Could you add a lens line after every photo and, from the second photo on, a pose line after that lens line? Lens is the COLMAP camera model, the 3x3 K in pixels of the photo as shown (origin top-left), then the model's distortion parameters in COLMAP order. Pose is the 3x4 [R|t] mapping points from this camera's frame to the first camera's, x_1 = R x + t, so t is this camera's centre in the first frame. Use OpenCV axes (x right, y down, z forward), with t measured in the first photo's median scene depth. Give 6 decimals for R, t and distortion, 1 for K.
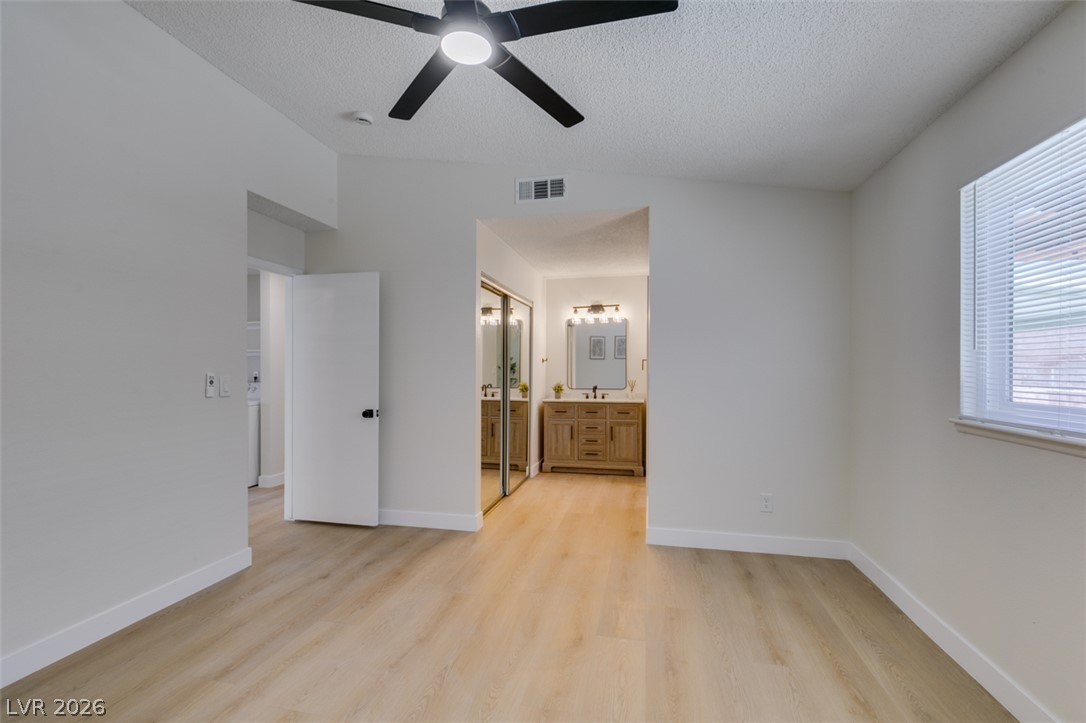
lens RADIAL K [[487.1, 0, 540.3], [0, 487.1, 365.2], [0, 0, 1]] dist [0.003699, -0.002079]
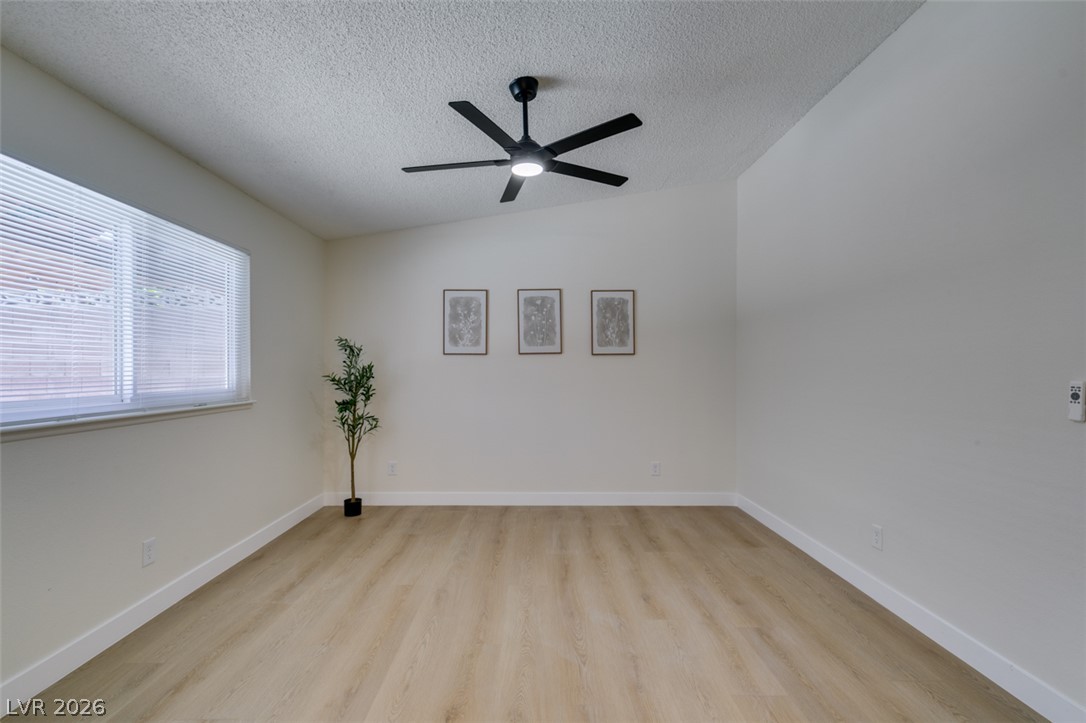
lens RADIAL K [[487.1, 0, 545.0], [0, 487.1, 364.6], [0, 0, 1]] dist [0.003699, -0.002079]
pose [[-0.971256, -0.006595, -0.237944, 0.129877], [-0.003584, 0.999908, -0.013086, 0.009183], [0.238009, -0.011857, -0.971191, 1.933834]]
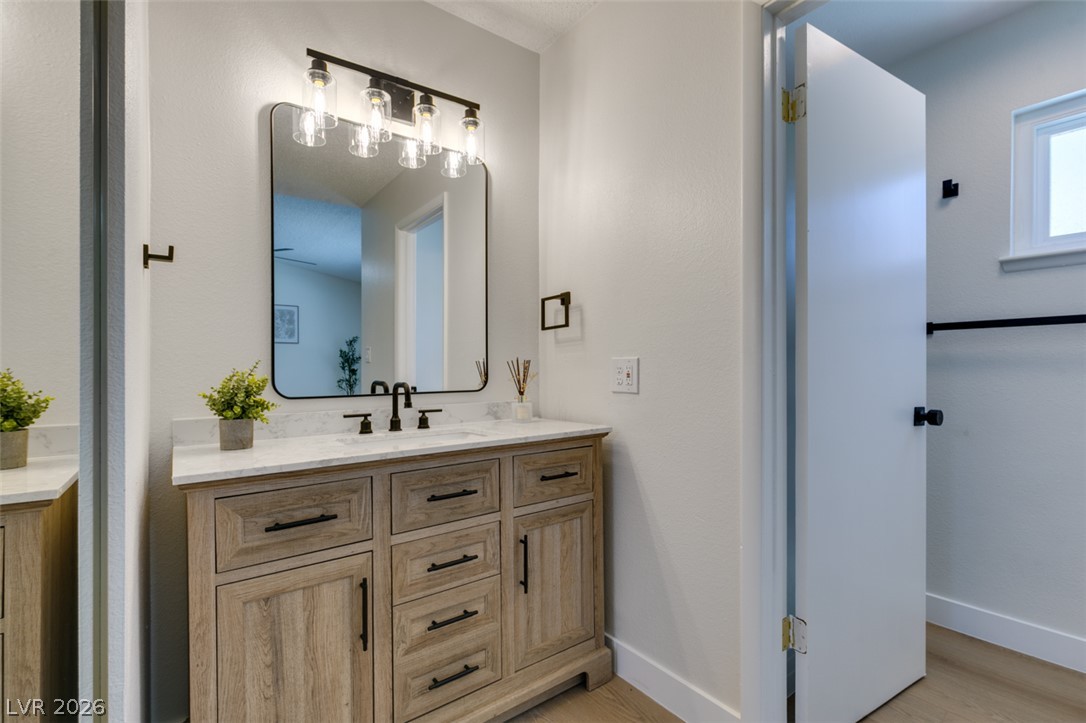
lens RADIAL K [[487.1, 0, 536.4], [0, 487.1, 368.8], [0, 0, 1]] dist [0.003699, -0.002079]
pose [[0.651845, -0.006019, 0.758329, -0.041703], [0.004275, 0.999982, 0.004263, 0.035517], [-0.758340, 0.000463, 0.651859, 0.806354]]
